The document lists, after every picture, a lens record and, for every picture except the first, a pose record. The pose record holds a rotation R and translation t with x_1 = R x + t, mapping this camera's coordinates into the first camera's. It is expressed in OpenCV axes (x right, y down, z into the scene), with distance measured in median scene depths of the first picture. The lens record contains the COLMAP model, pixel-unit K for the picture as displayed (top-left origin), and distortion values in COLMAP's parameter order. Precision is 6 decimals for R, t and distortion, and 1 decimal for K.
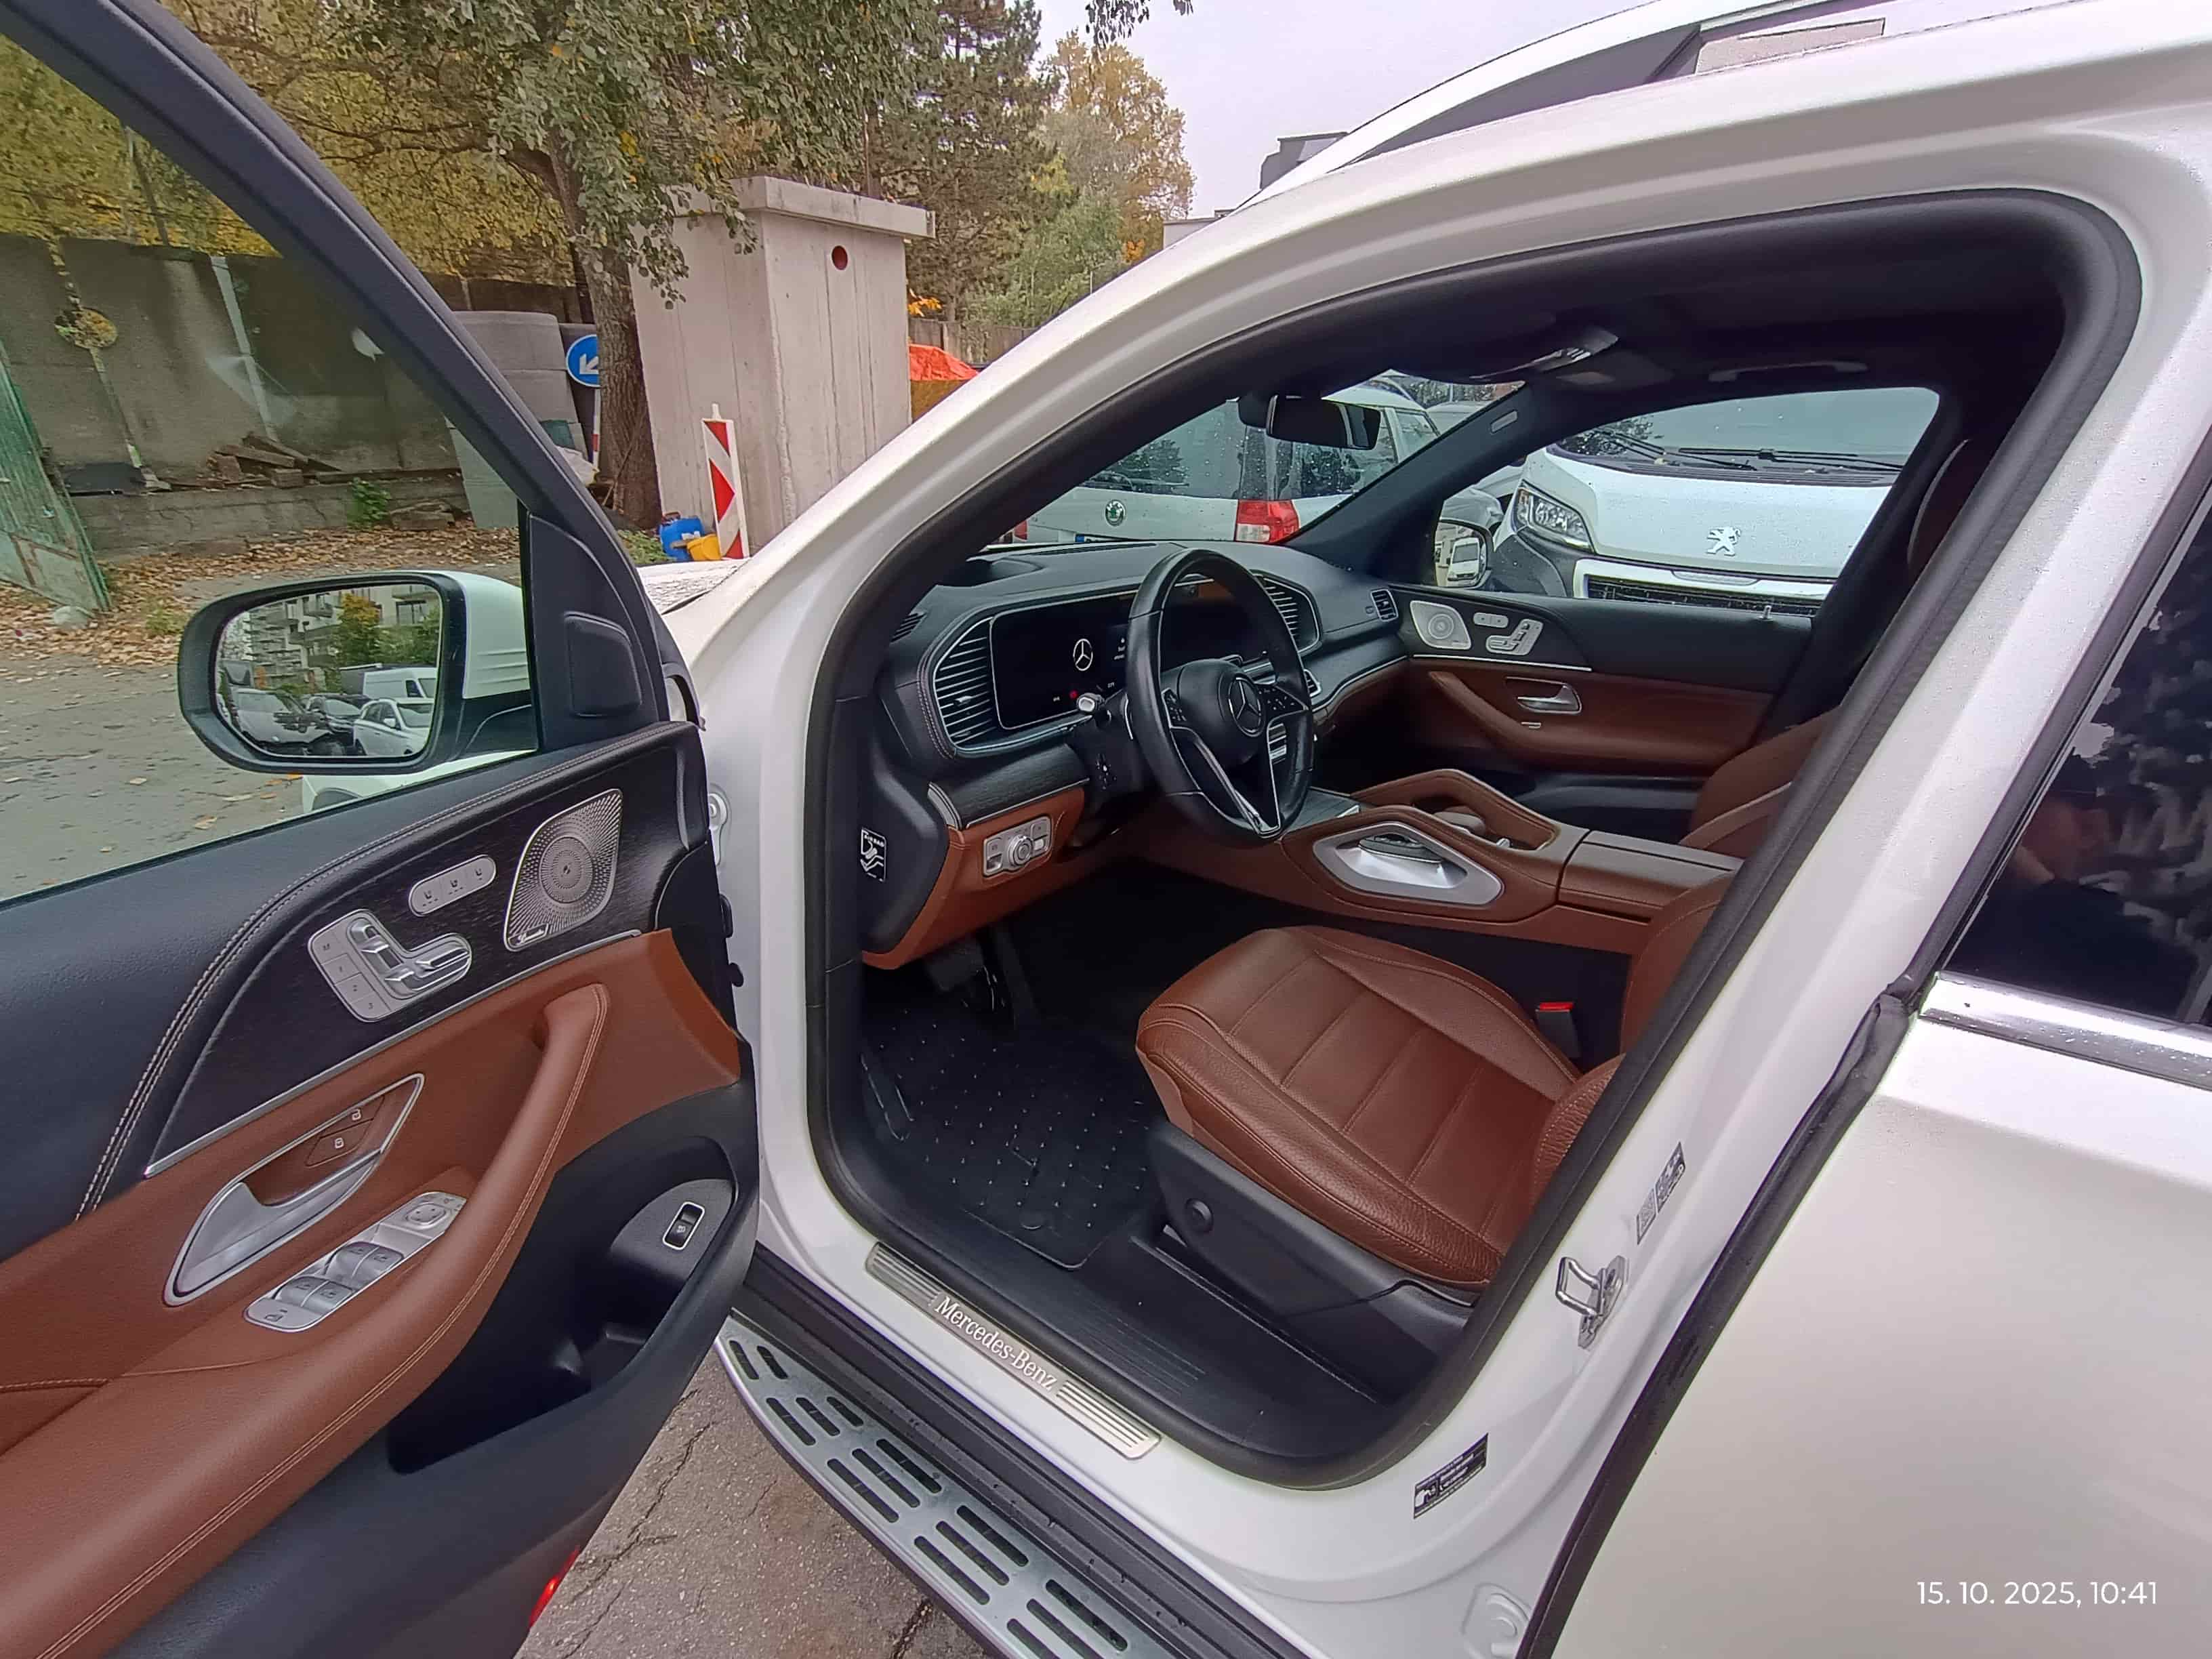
lens RADIAL K [[1010.1, 0, 1119.5], [0, 1010.1, 834.4], [0, 0, 1]] dist [-0.007575, 0.006010]
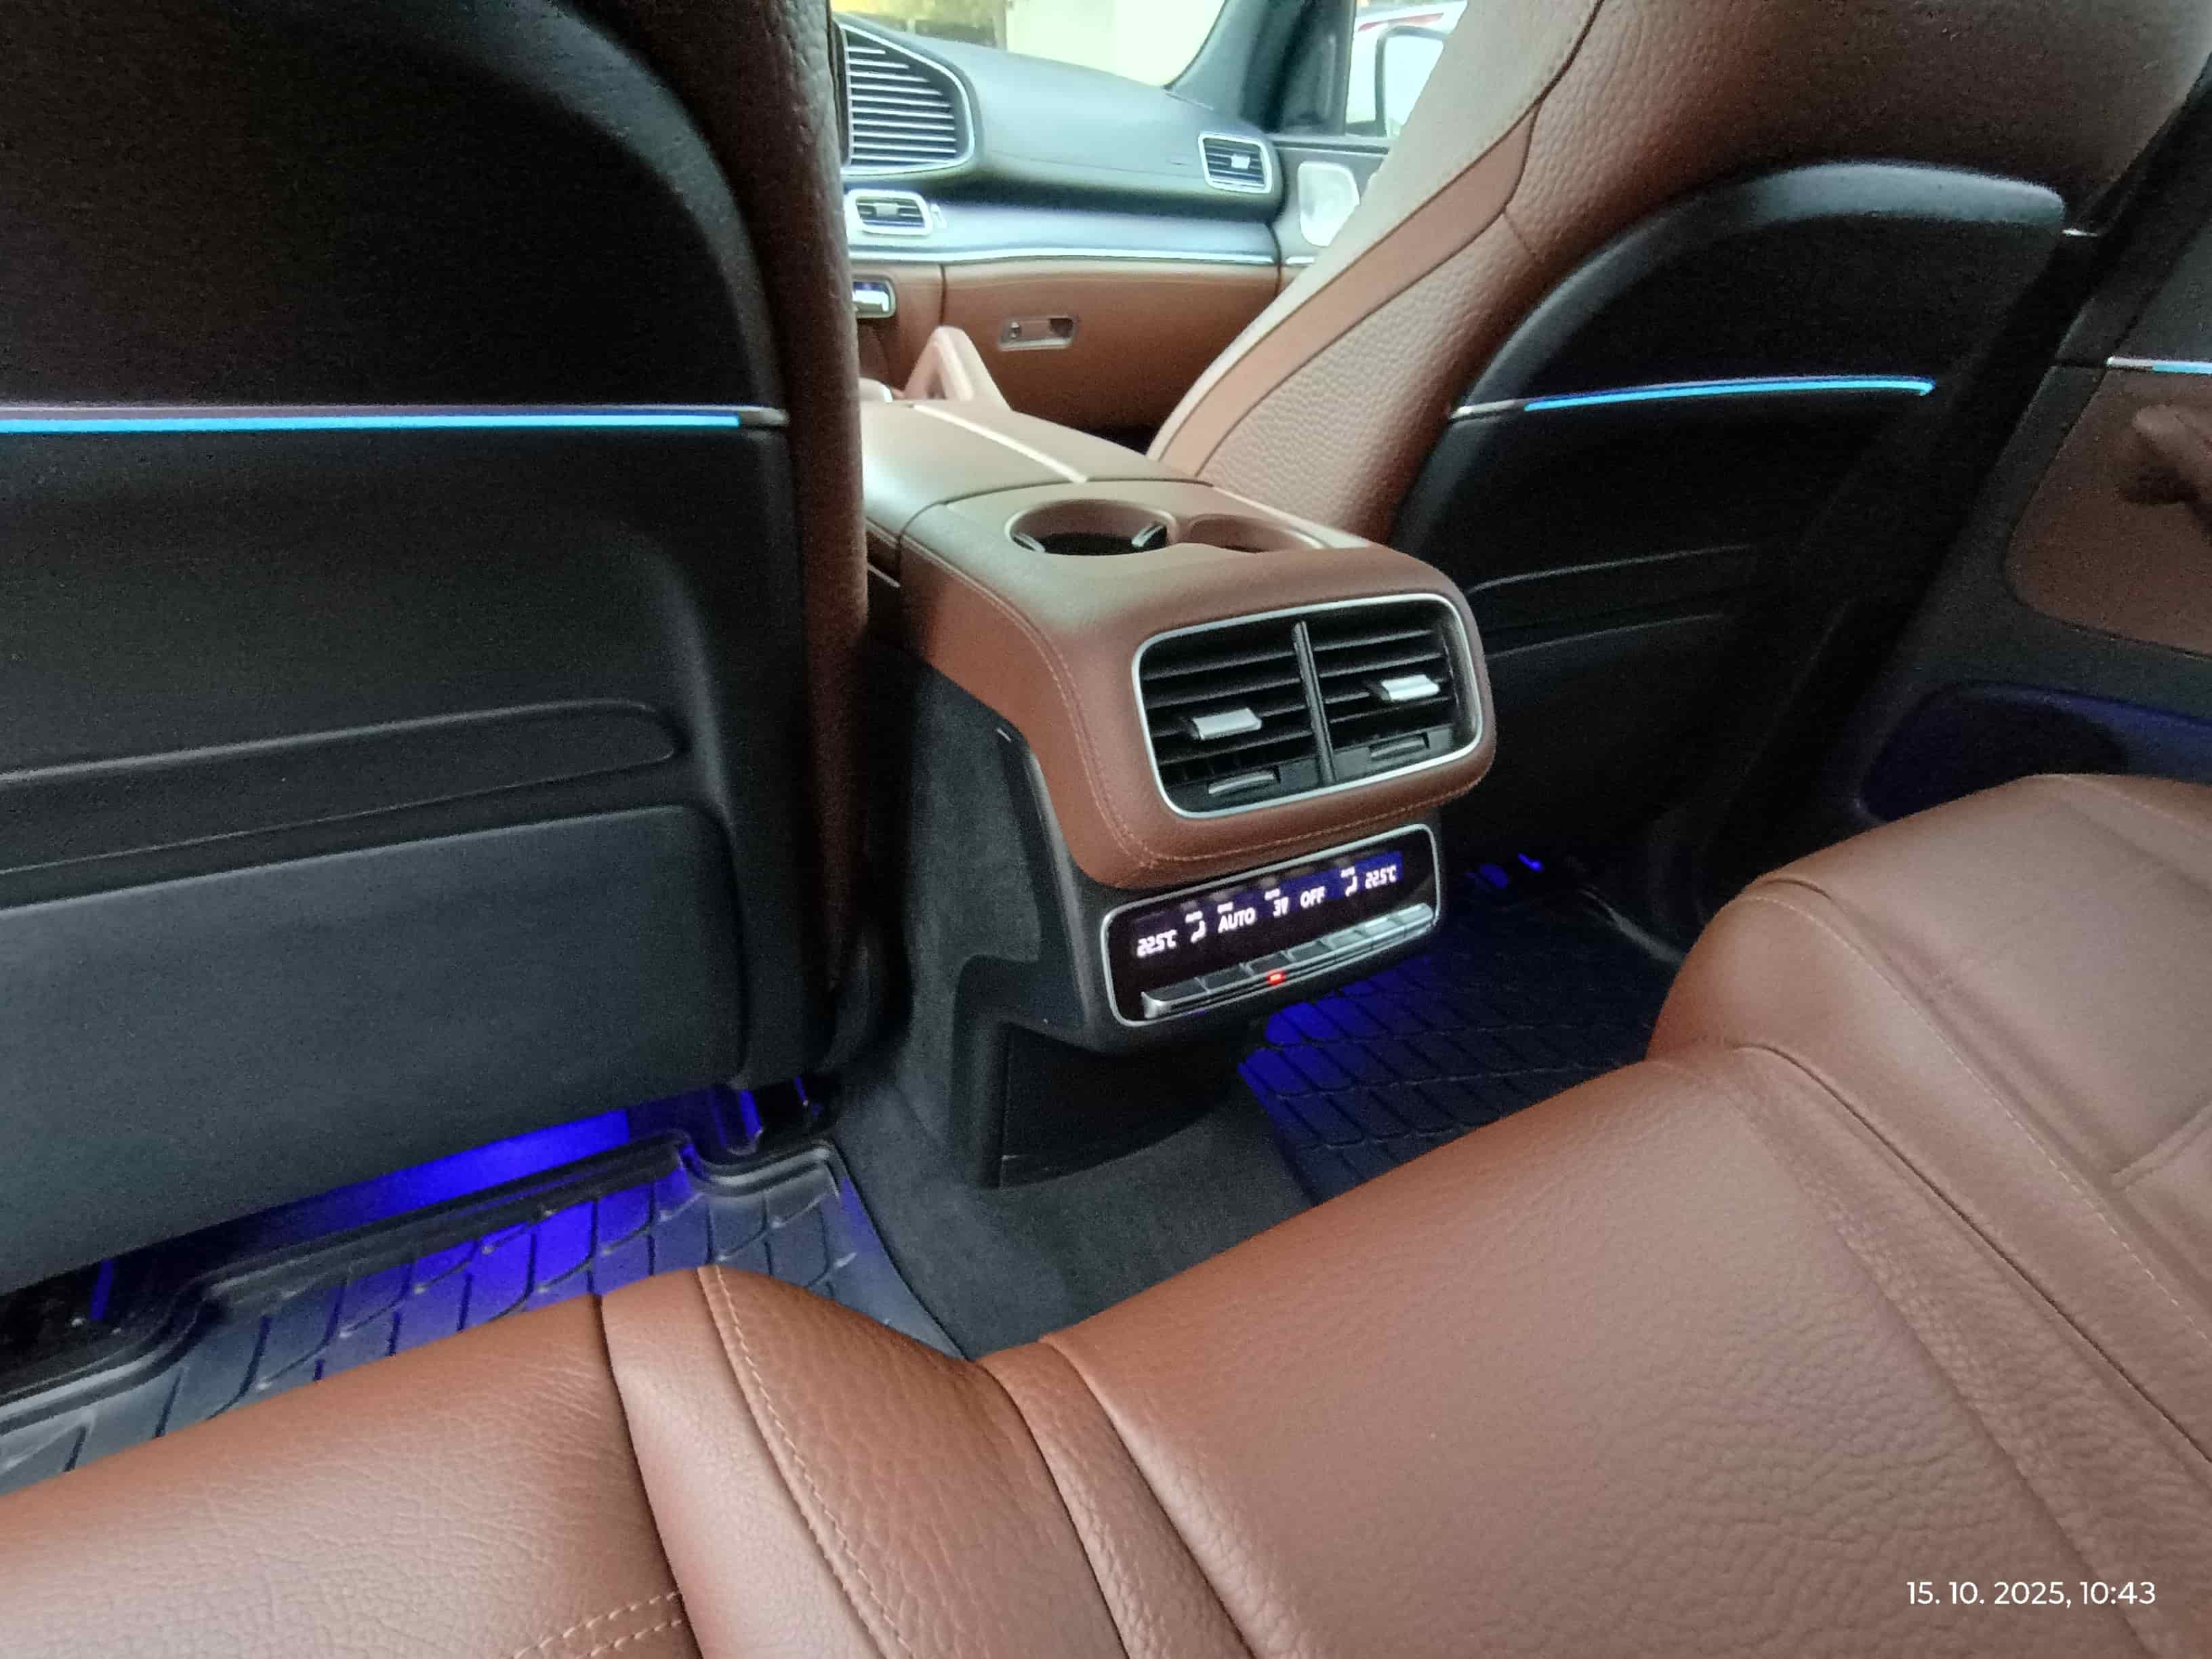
lens RADIAL K [[1010.1, 0, 1117.5], [0, 1010.1, 840.3], [0, 0, 1]] dist [-0.007575, 0.006010]
pose [[0.894207, 0.235413, -0.380756, 0.162289], [-0.174220, 0.966512, 0.188418, 0.021789], [0.412361, -0.102150, 0.905276, 0.111521]]
